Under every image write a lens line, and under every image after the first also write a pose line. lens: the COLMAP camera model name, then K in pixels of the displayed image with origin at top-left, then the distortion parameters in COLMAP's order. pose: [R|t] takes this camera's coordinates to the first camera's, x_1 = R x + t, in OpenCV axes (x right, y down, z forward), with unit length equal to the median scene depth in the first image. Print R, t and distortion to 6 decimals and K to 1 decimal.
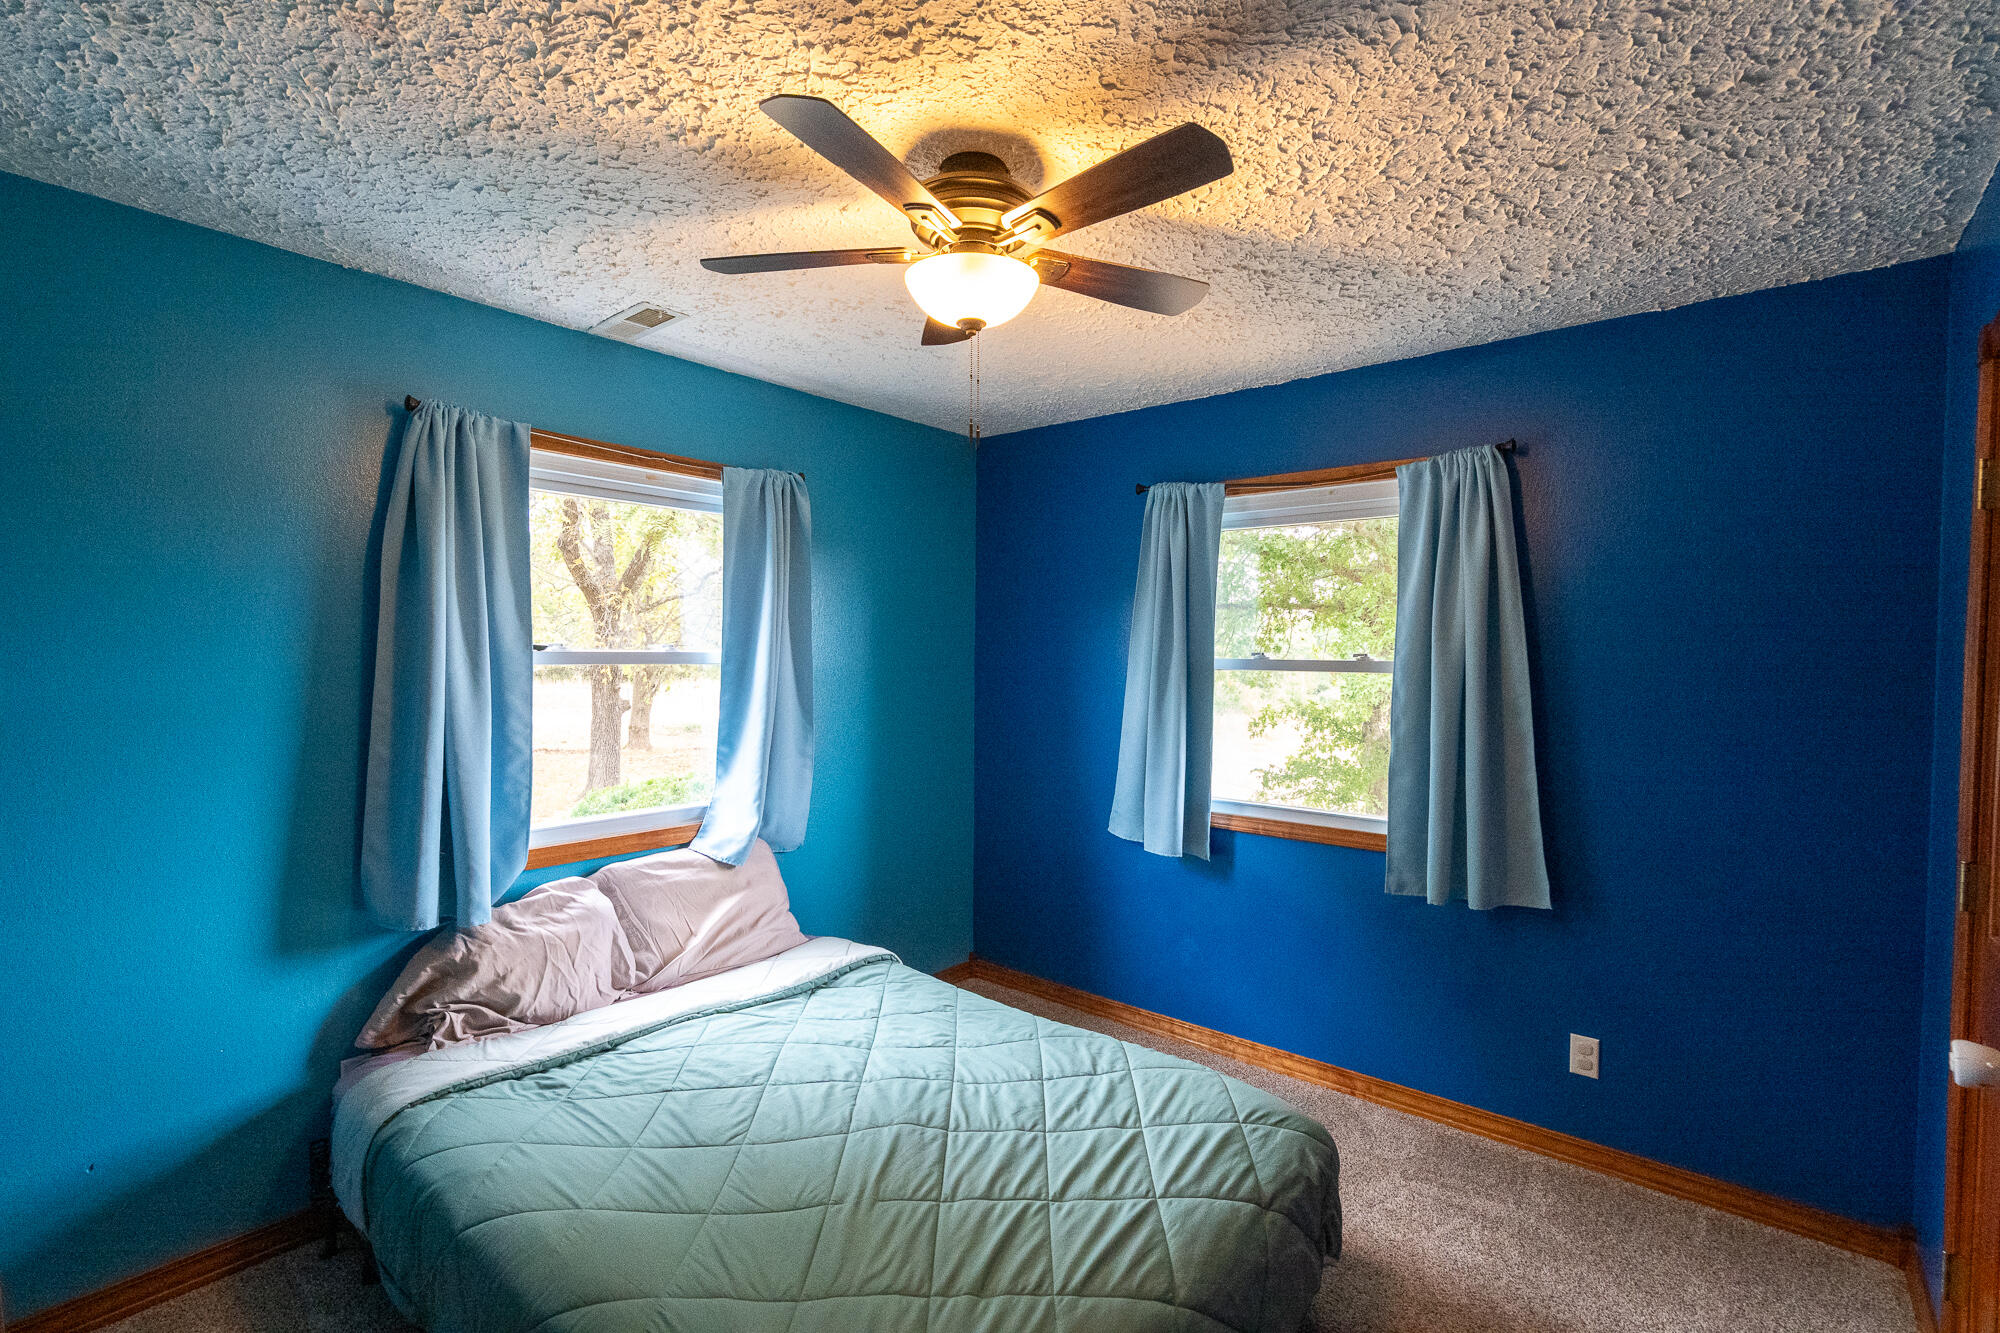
lens RADIAL K [[913.6, 0, 998.4], [0, 913.6, 664.6], [0, 0, 1]] dist [0.002284, 0.001318]
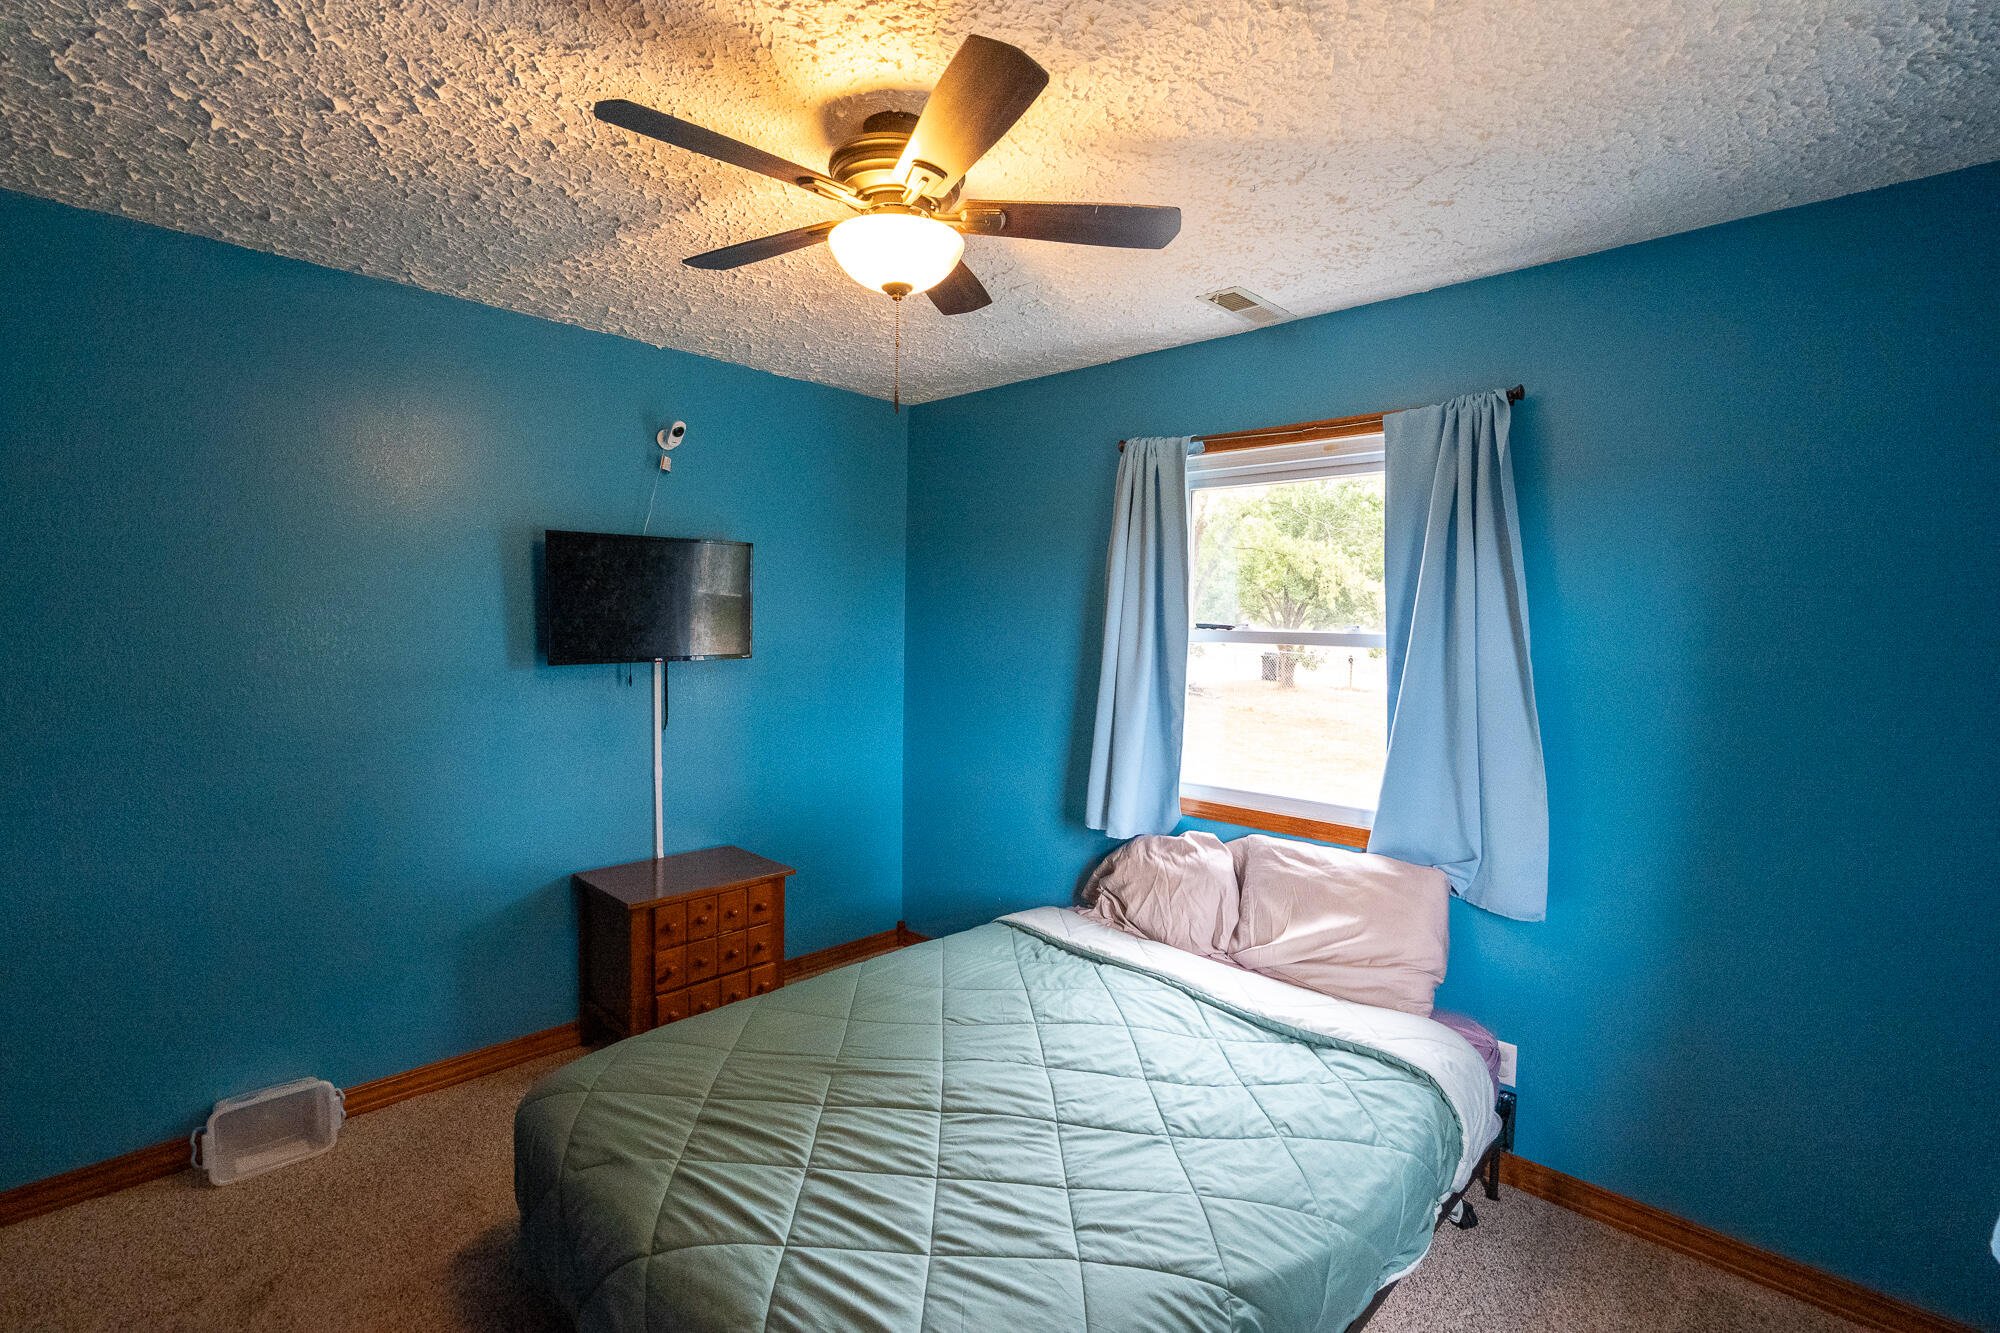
lens RADIAL K [[913.6, 0, 994.2], [0, 913.6, 658.6], [0, 0, 1]] dist [0.002284, 0.001318]
pose [[-0.075175, 0.022284, -0.996921, 0.729030], [-0.031415, 0.999201, 0.024704, 0.000385], [0.996675, 0.033176, -0.074415, 0.898033]]
